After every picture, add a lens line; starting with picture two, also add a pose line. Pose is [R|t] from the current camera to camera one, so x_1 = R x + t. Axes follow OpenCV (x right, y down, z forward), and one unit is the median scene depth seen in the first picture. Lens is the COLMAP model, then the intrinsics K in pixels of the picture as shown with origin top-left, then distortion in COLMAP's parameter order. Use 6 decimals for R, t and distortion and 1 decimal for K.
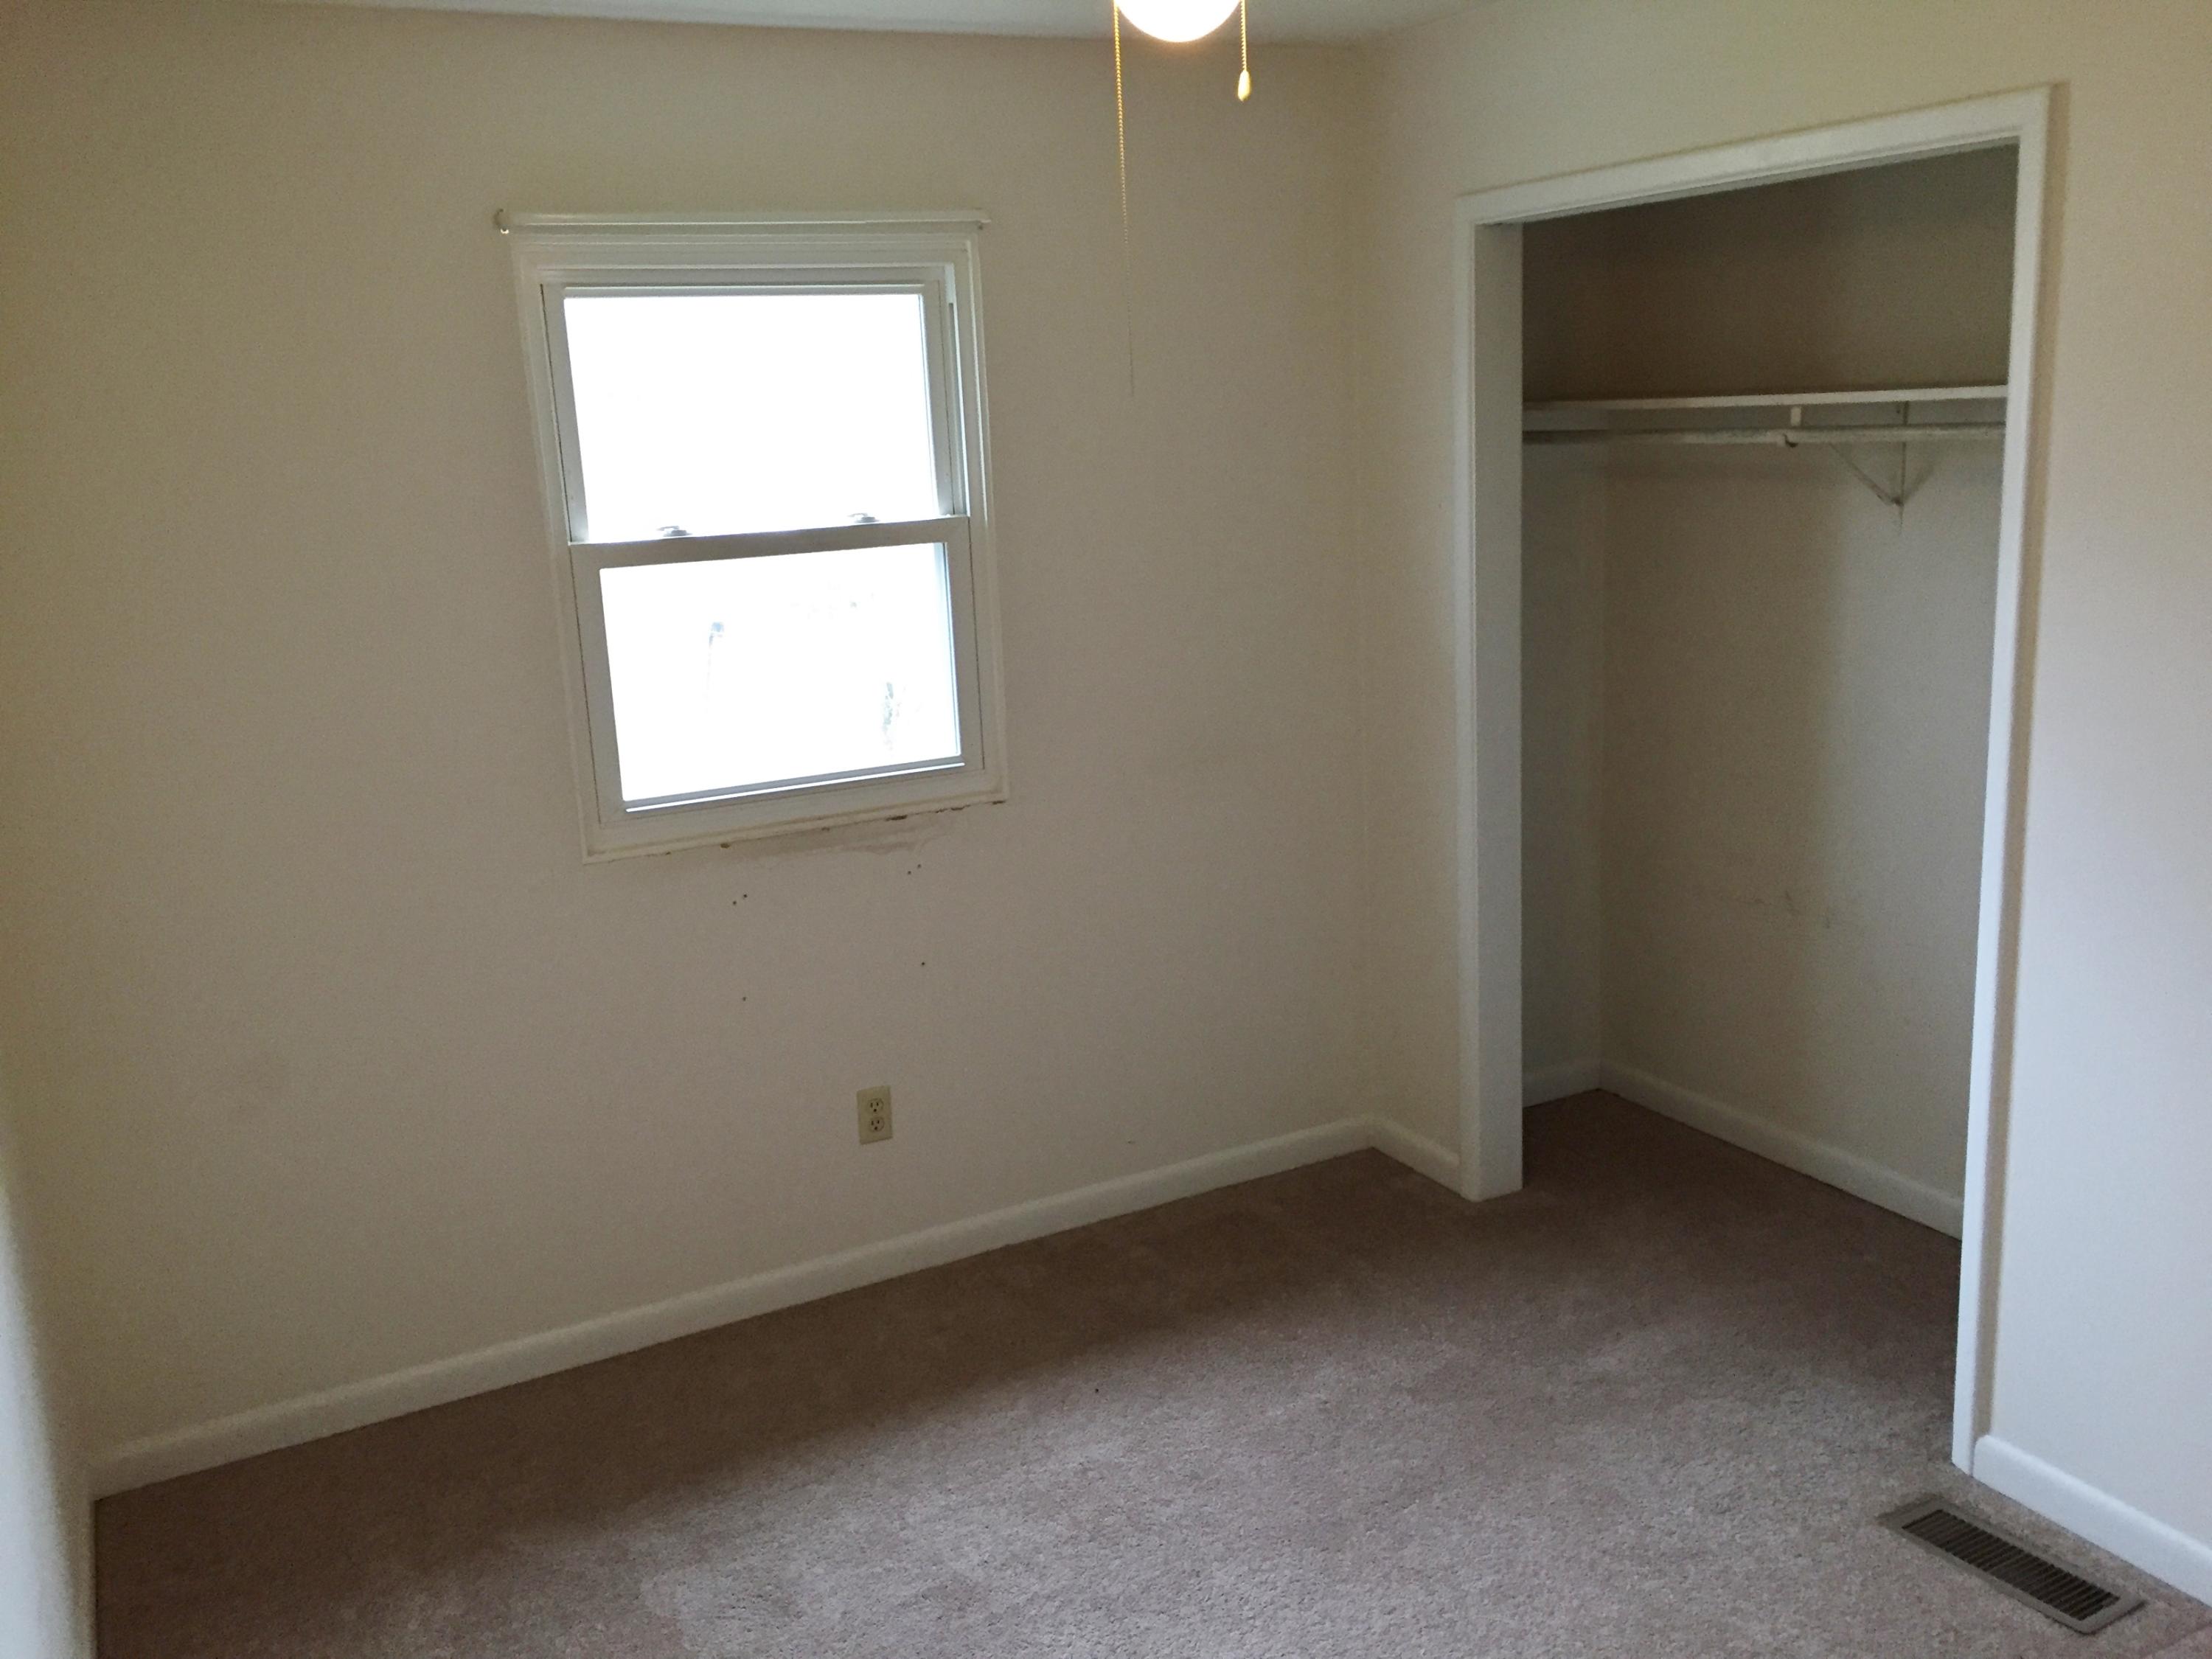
lens RADIAL K [[1876.6, 0, 1083.3], [0, 1876.6, 815.7], [0, 0, 1]] dist [0.088089, -0.119182]
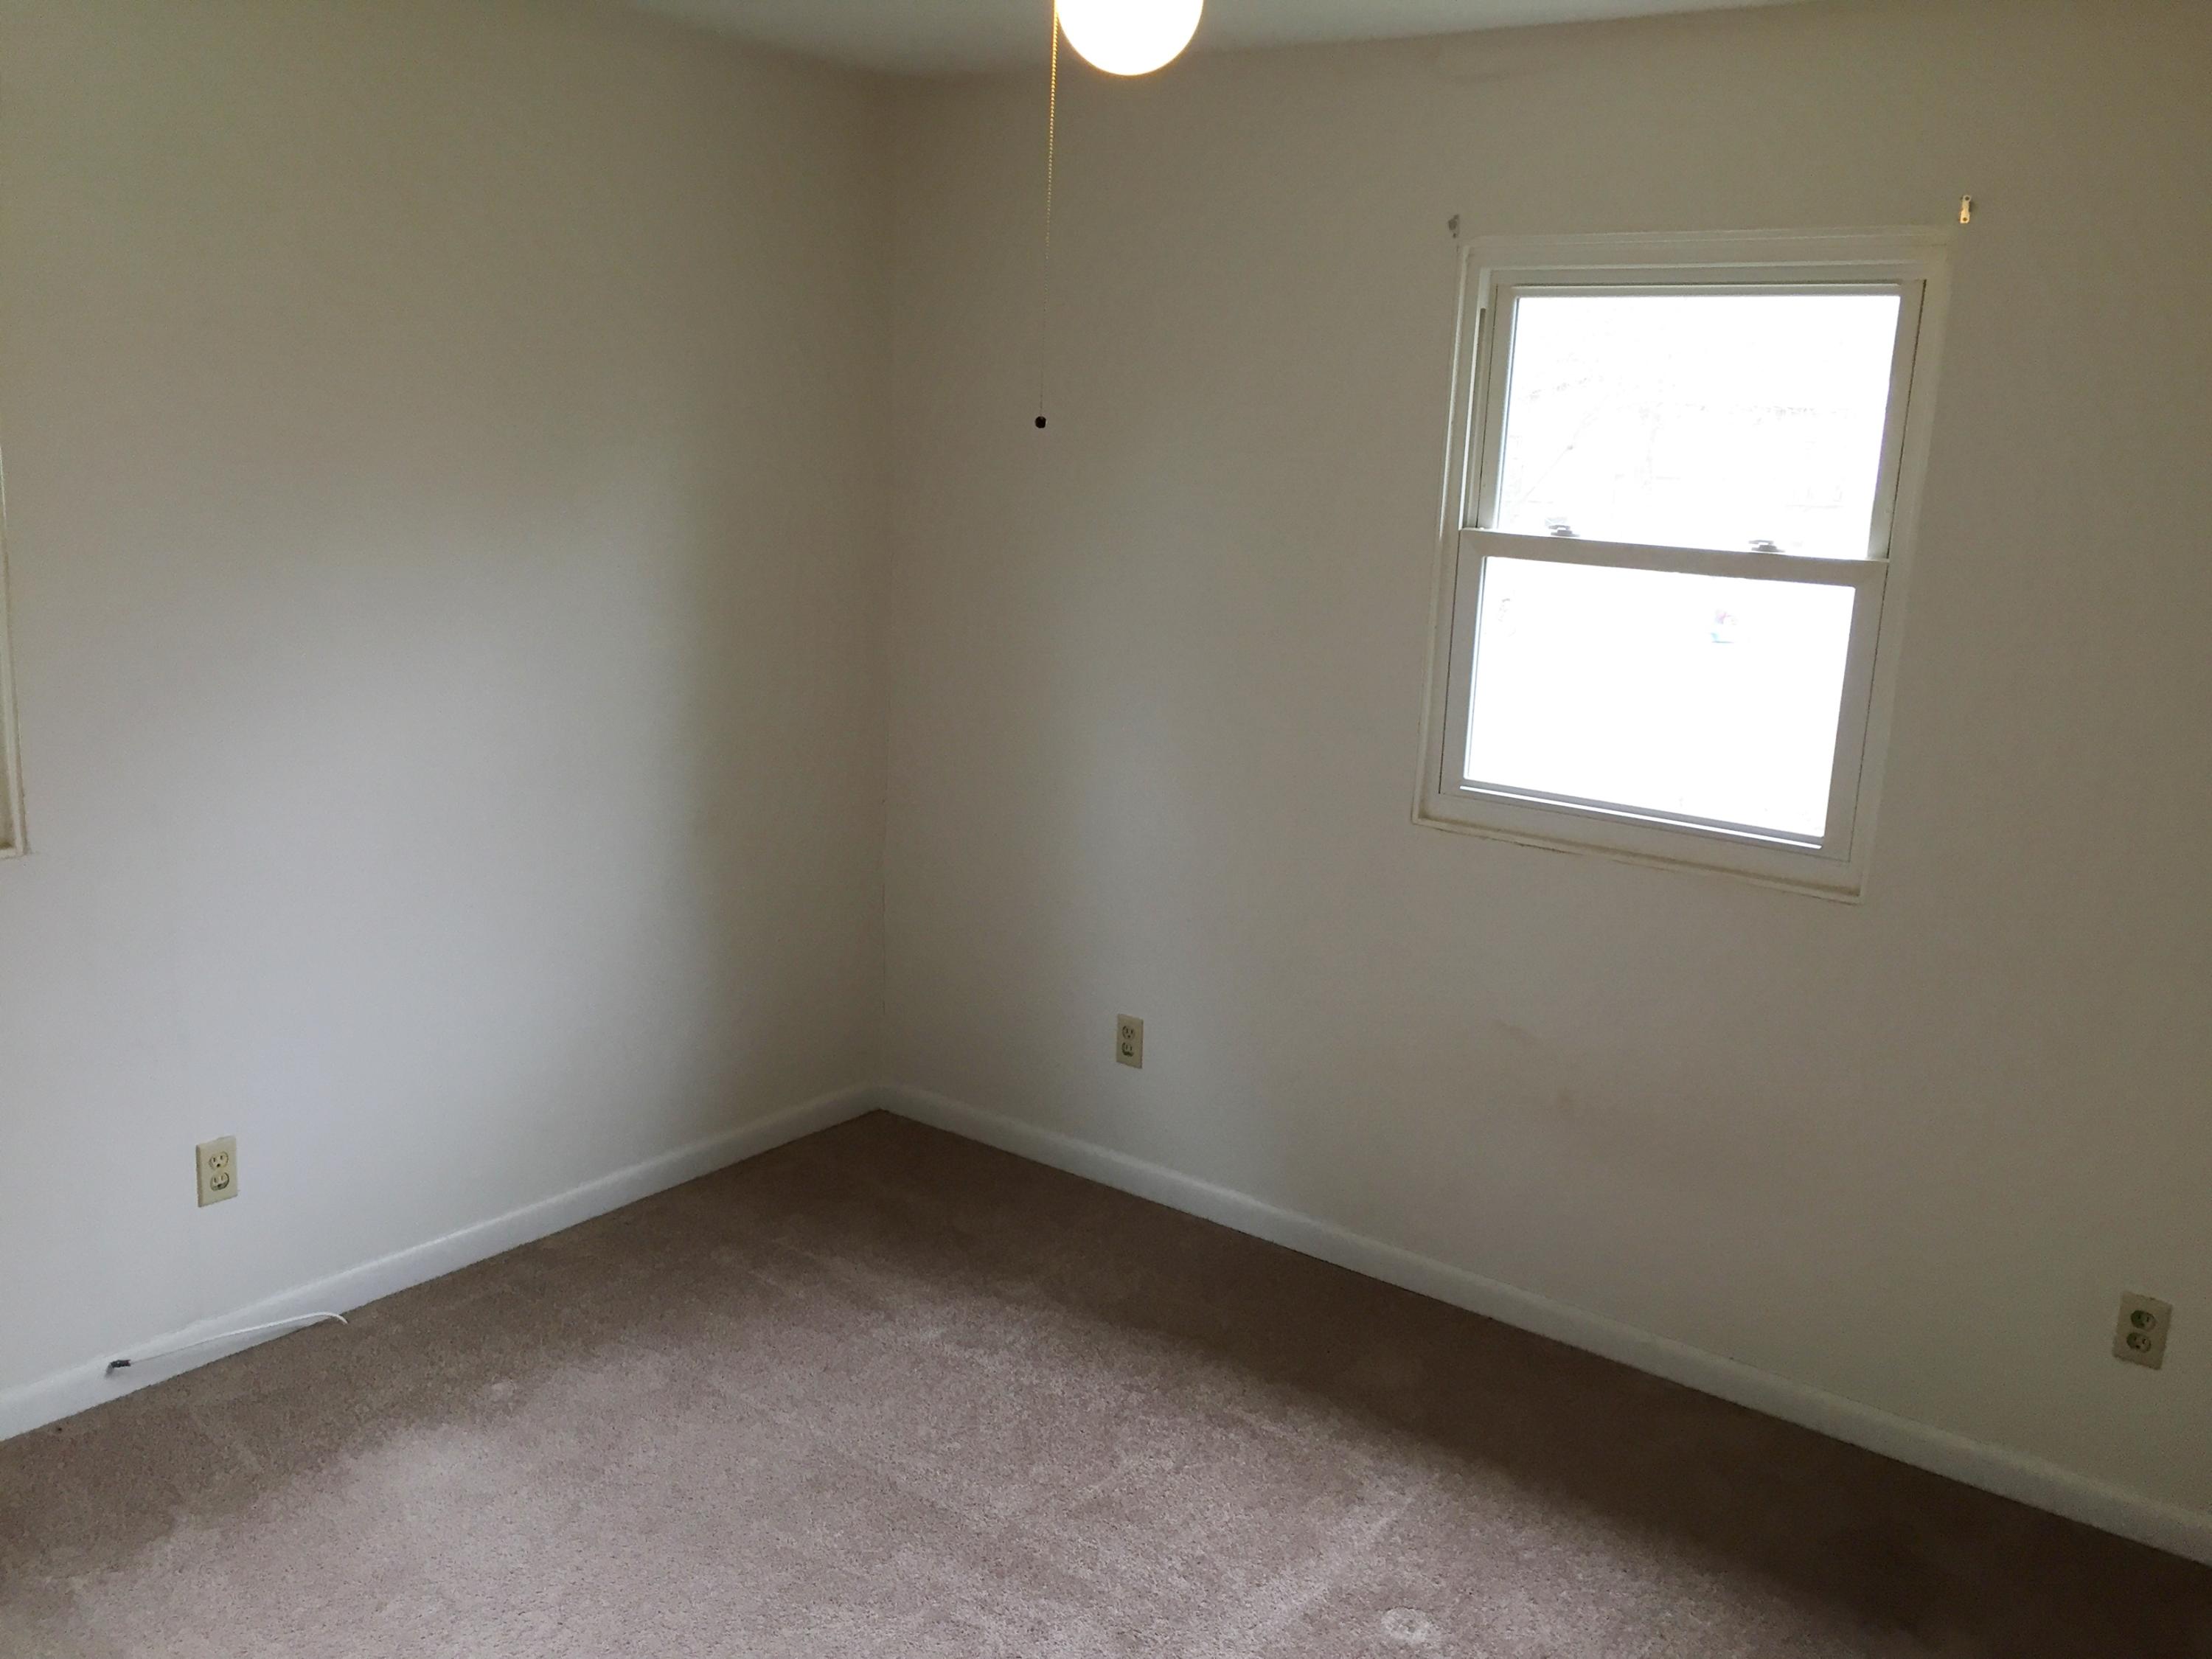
lens RADIAL K [[1876.6, 0, 1094.2], [0, 1876.6, 823.1], [0, 0, 1]] dist [0.088089, -0.119182]
pose [[0.412443, 0.257117, -0.873946, 0.575054], [-0.260475, 0.952577, 0.157323, -0.091844], [0.872951, 0.162755, 0.459856, 0.332851]]
